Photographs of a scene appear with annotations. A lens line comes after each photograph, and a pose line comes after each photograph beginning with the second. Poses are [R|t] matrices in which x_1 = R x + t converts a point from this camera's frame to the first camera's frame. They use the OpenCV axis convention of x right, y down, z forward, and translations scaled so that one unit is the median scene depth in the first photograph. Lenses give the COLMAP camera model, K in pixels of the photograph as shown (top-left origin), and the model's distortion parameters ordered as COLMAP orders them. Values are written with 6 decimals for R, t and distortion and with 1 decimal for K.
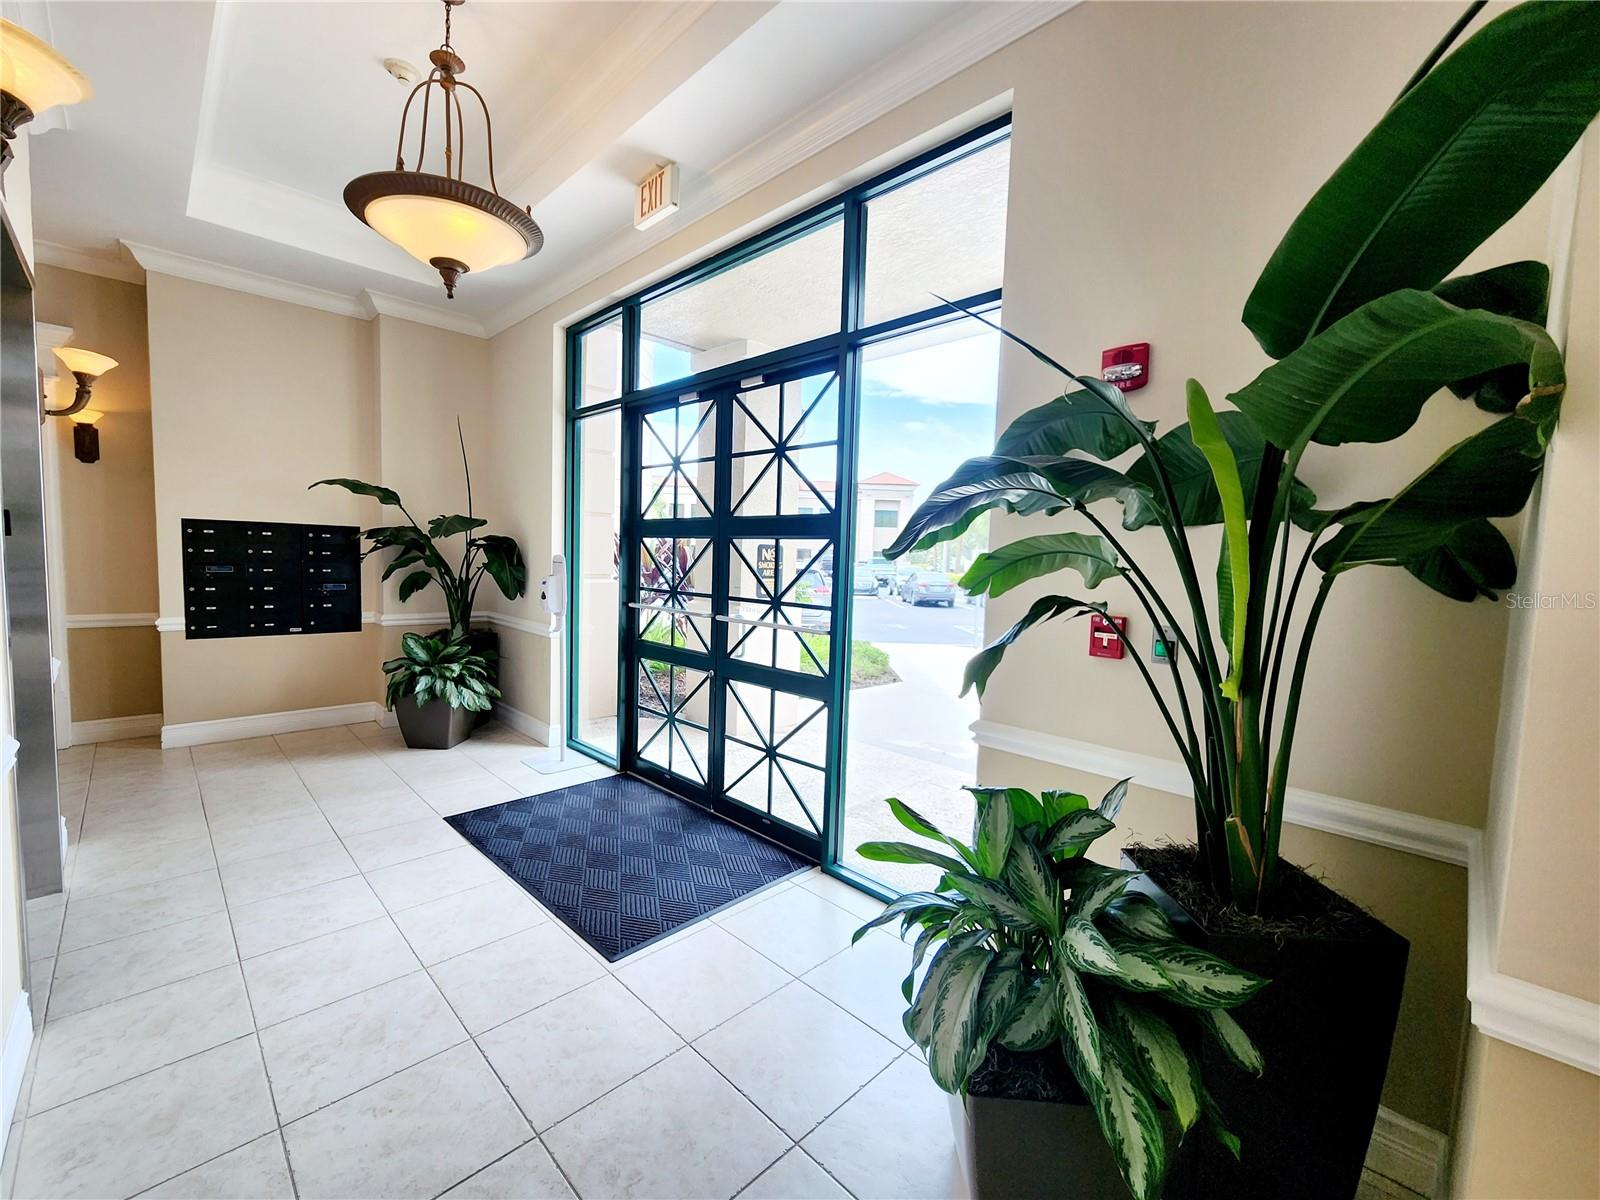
lens RADIAL K [[657.1, 0, 796.1], [0, 657.1, 606.6], [0, 0, 1]] dist [0.002964, 0.000048]
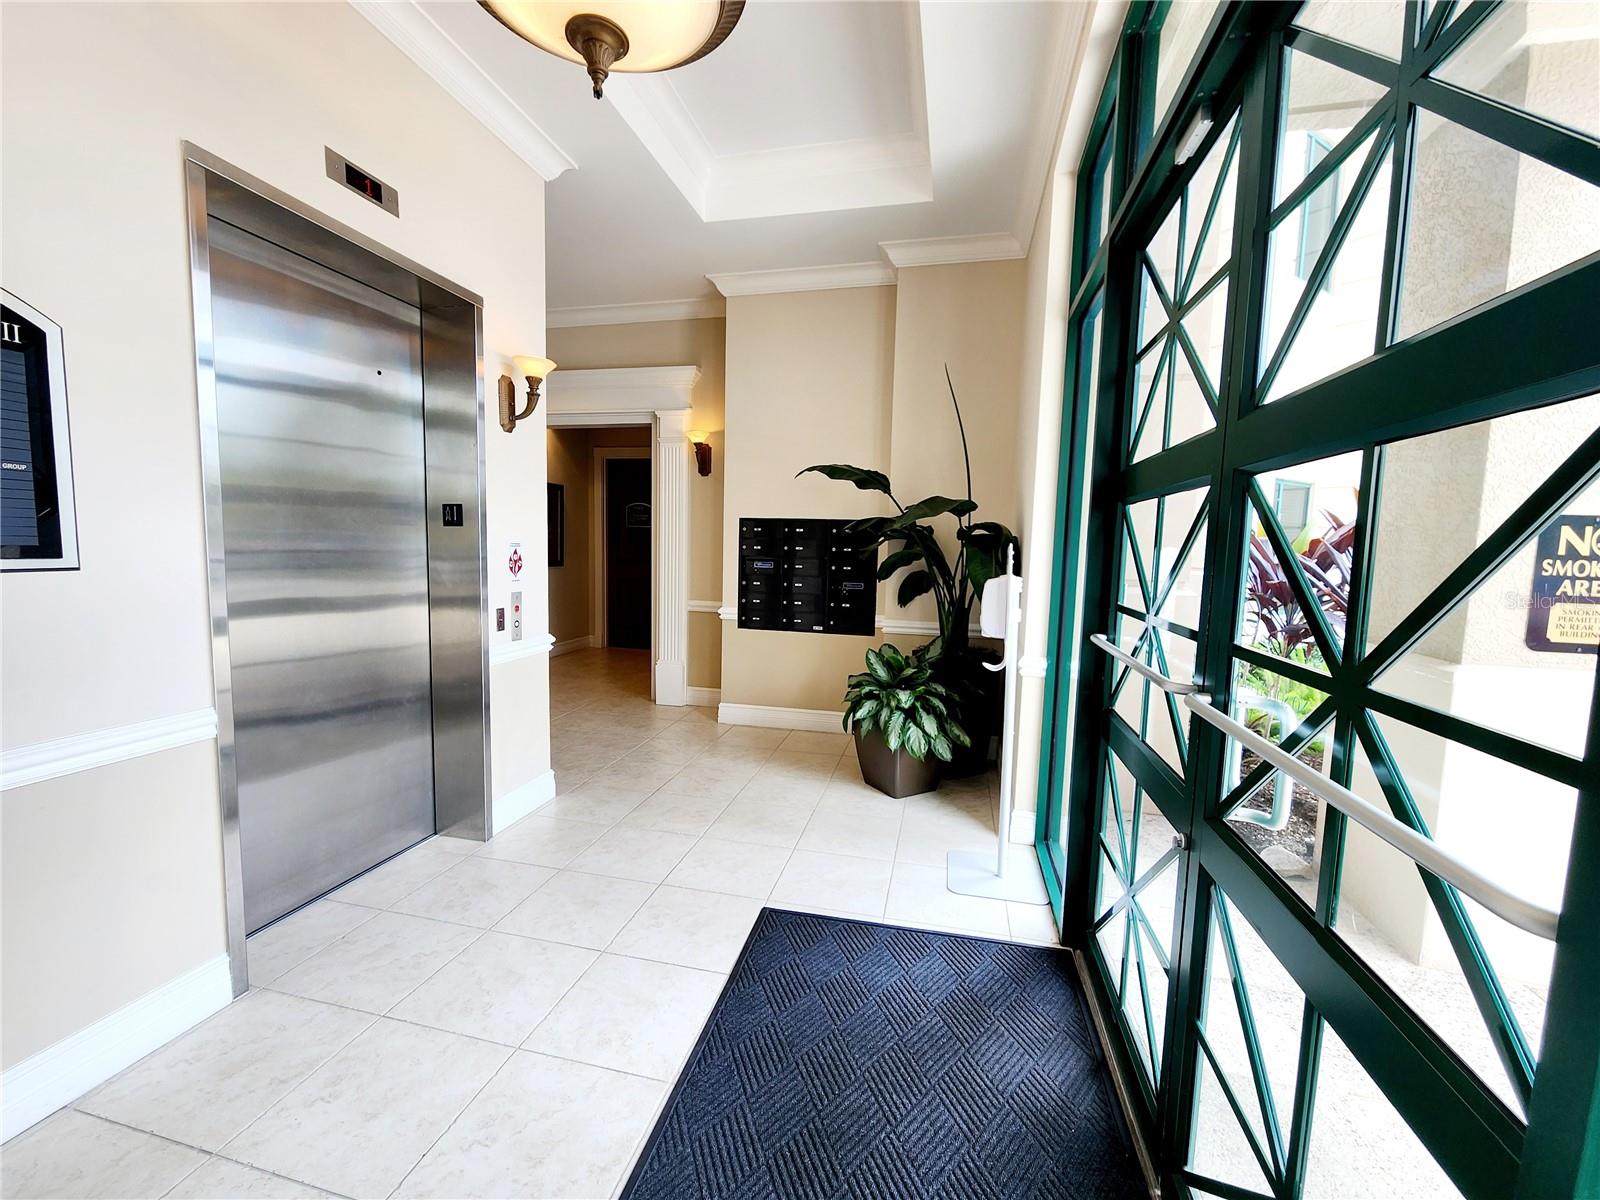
lens RADIAL K [[657.1, 0, 795.8], [0, 657.1, 606.7], [0, 0, 1]] dist [0.002964, 0.000048]
pose [[0.521064, 0.061524, -0.851297, 0.058181], [-0.073176, 0.996946, 0.027261, -0.022555], [0.850375, 0.048090, 0.523975, 0.499855]]
